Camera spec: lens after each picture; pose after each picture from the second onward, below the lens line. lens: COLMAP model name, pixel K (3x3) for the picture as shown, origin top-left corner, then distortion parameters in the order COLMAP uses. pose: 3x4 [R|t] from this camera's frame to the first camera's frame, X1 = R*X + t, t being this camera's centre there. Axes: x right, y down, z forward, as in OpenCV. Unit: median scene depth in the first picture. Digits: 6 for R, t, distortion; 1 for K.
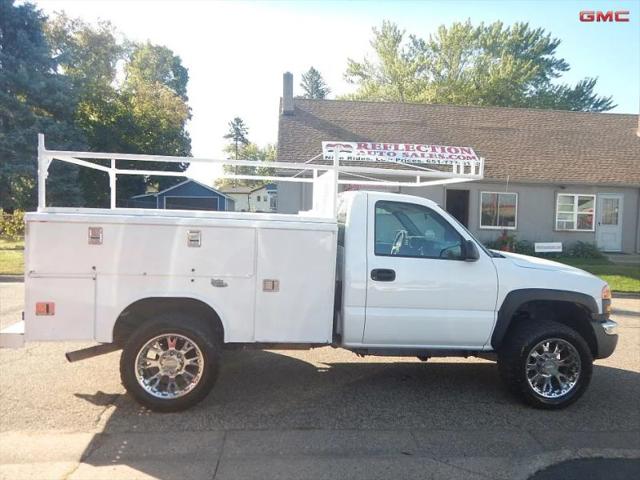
lens RADIAL K [[470.9, 0, 328.8], [0, 470.9, 231.1], [0, 0, 1]] dist [0.011574, 0.005934]
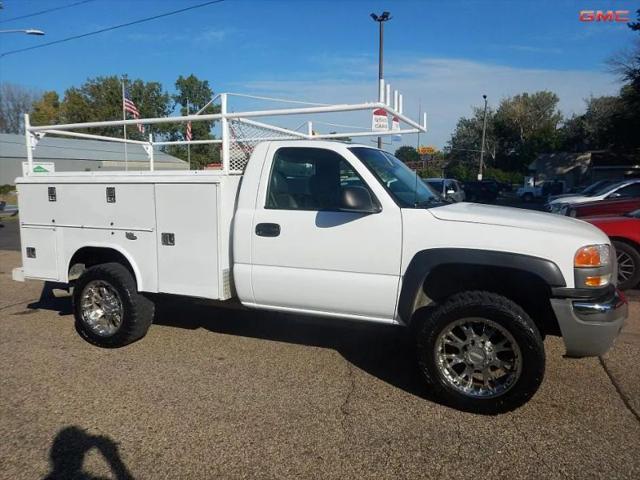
lens RADIAL K [[470.9, 0, 321.1], [0, 470.9, 235.1], [0, 0, 1]] dist [0.011574, 0.005934]
pose [[0.865534, 0.010518, -0.500740, 0.593994], [0.037152, 0.995677, 0.085131, 0.028191], [0.499470, -0.092287, 0.861402, 0.248743]]
